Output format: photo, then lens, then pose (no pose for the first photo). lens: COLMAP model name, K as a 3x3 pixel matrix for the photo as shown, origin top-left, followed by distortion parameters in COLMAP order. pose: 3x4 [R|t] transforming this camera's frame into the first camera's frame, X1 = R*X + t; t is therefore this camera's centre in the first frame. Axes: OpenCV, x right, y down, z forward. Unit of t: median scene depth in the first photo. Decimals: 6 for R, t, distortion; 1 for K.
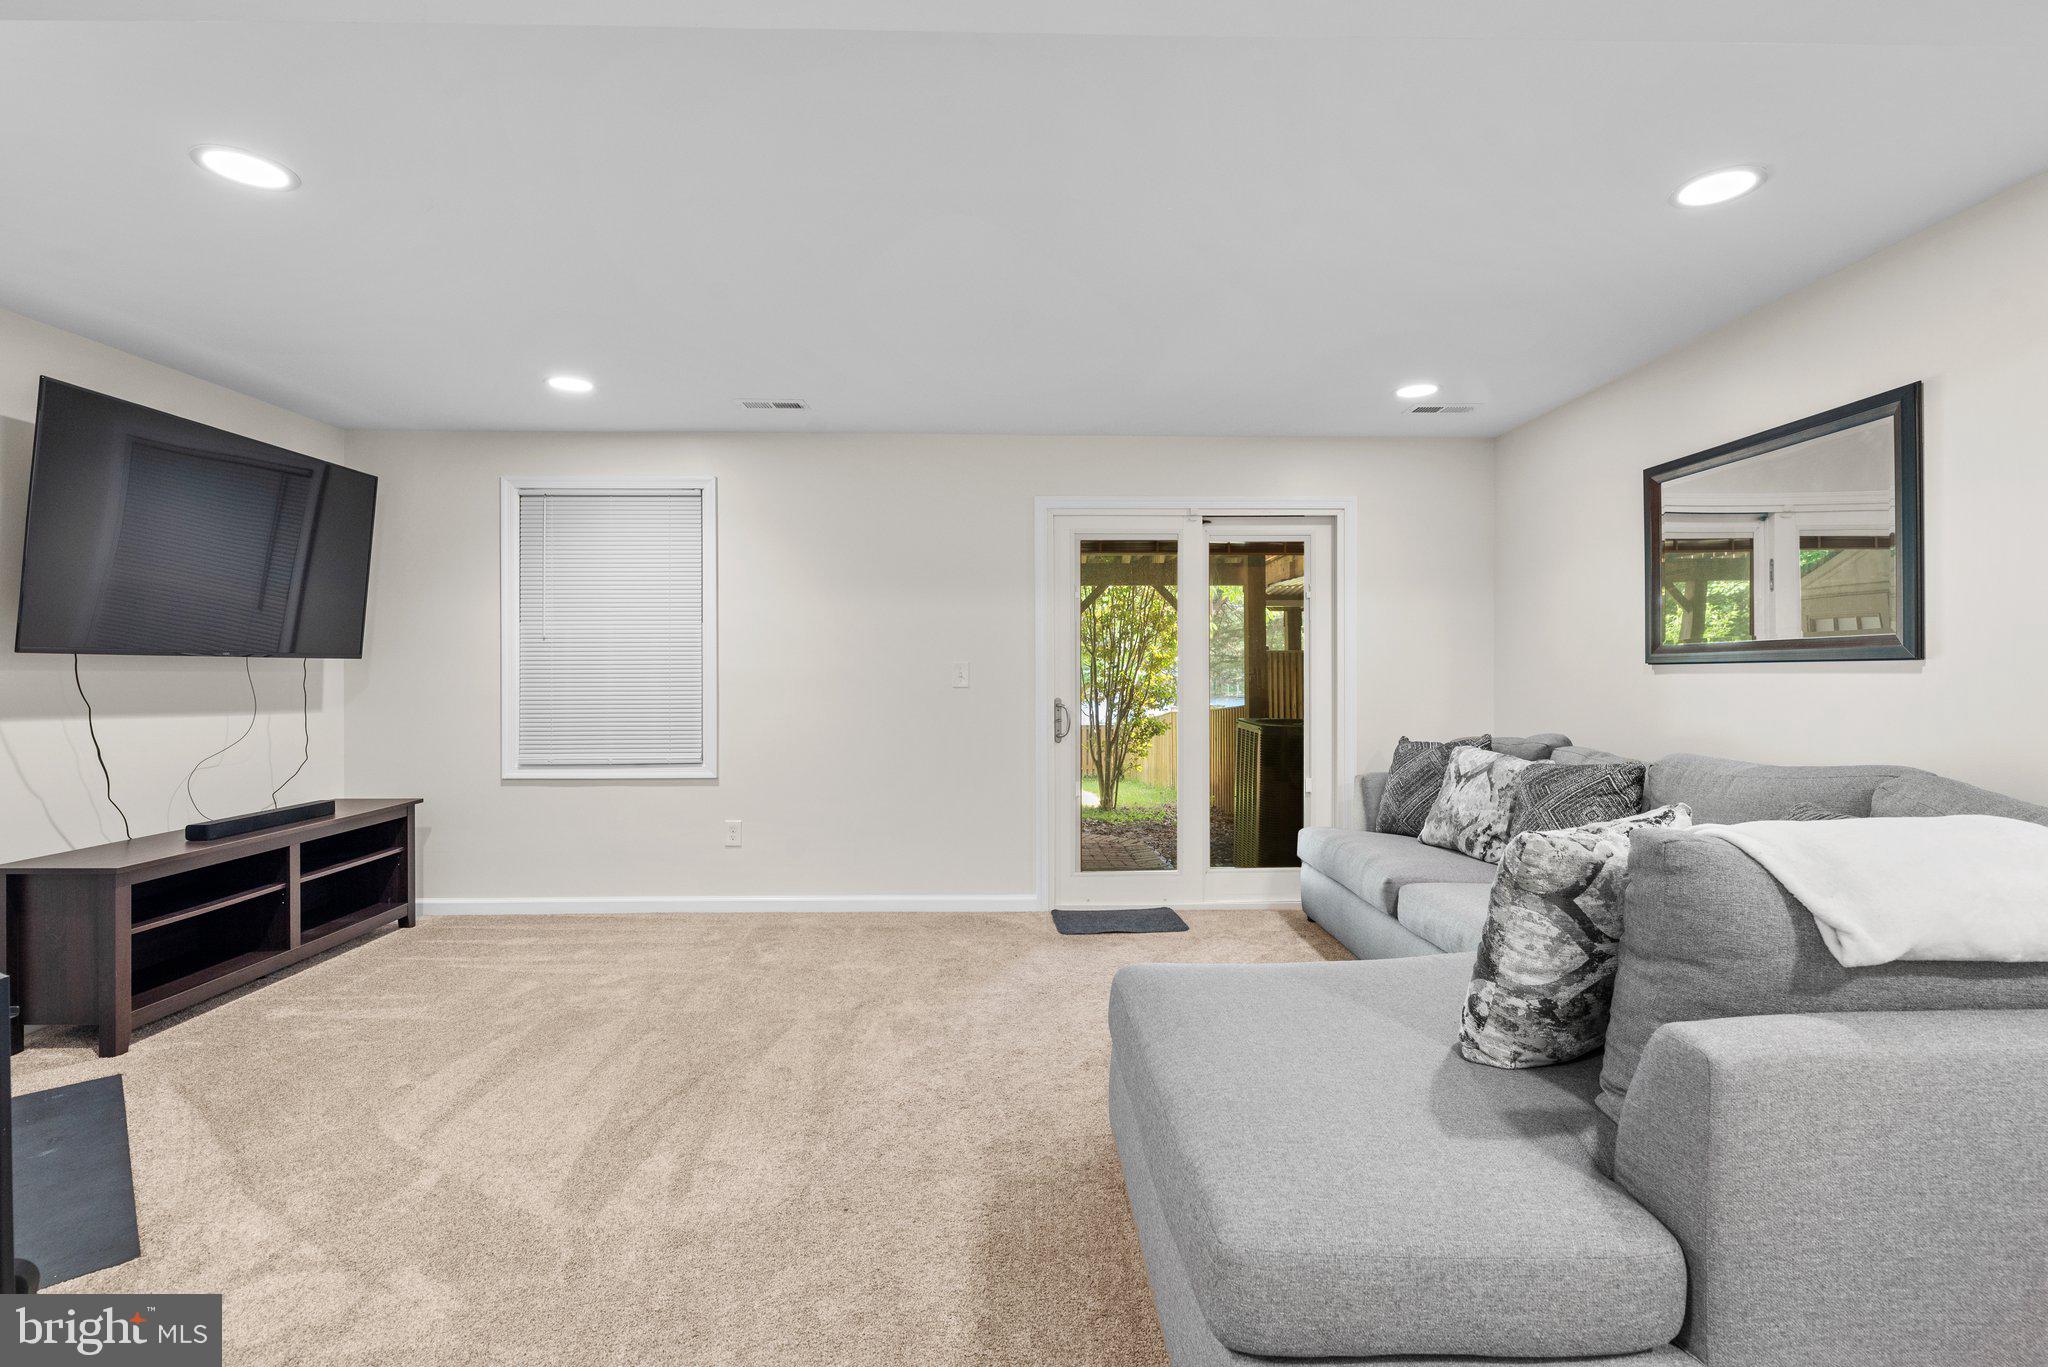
lens RADIAL K [[916.6, 0, 1026.7], [0, 916.6, 674.2], [0, 0, 1]] dist [0.003561, -0.001247]
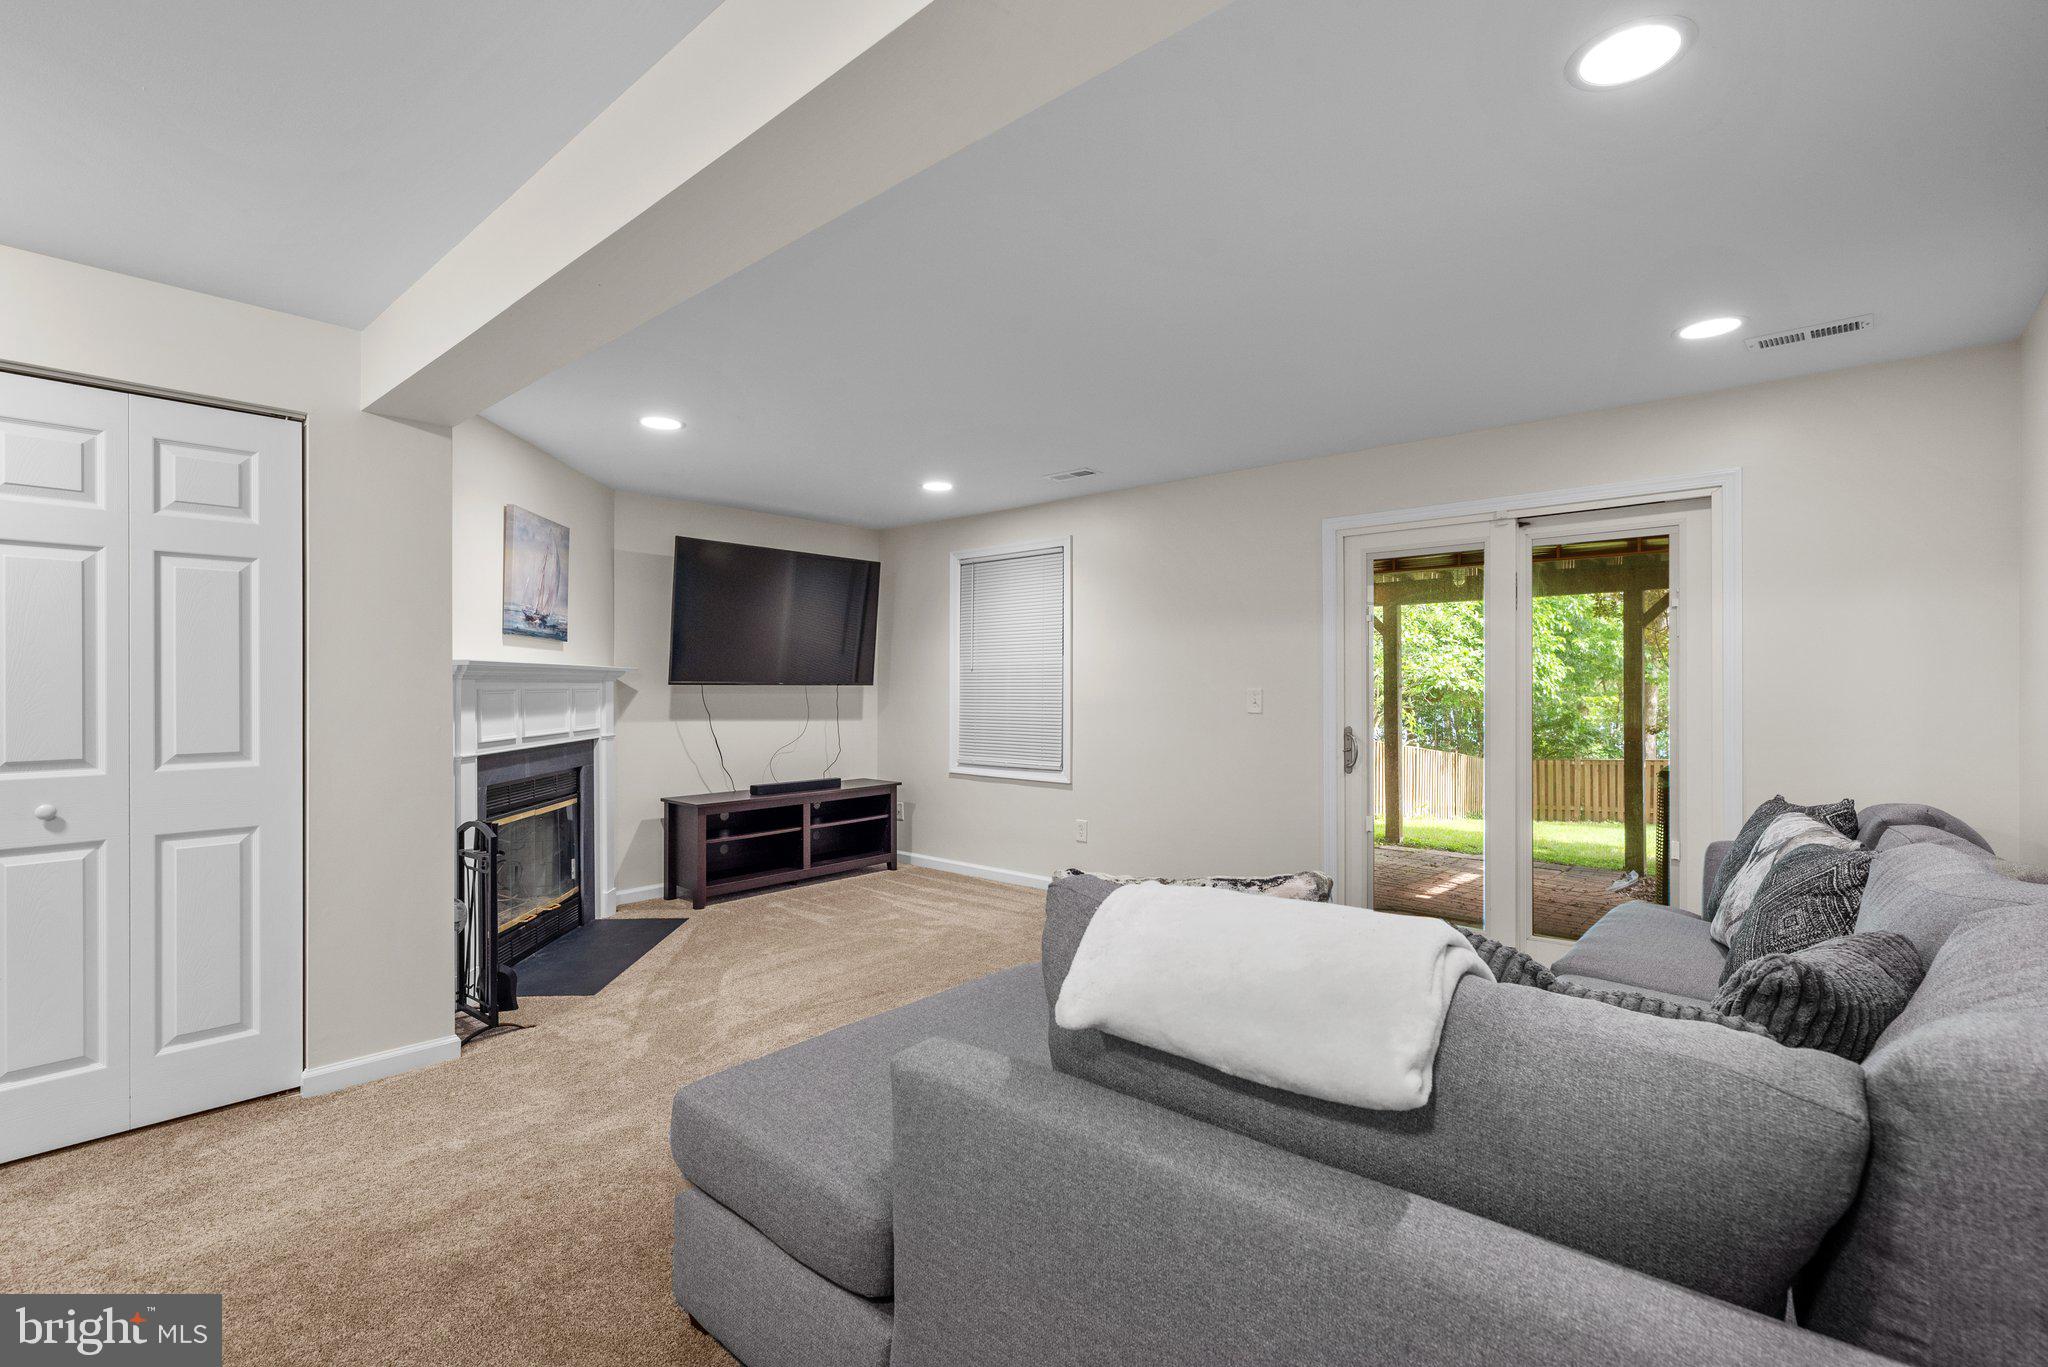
lens RADIAL K [[916.6, 0, 1041.8], [0, 916.6, 684.8], [0, 0, 1]] dist [0.003561, -0.001247]
pose [[0.742051, 0.001387, -0.670342, 0.538747], [-0.005507, 0.999977, -0.004027, -0.014926], [0.670321, 0.006680, 0.742041, 0.090675]]
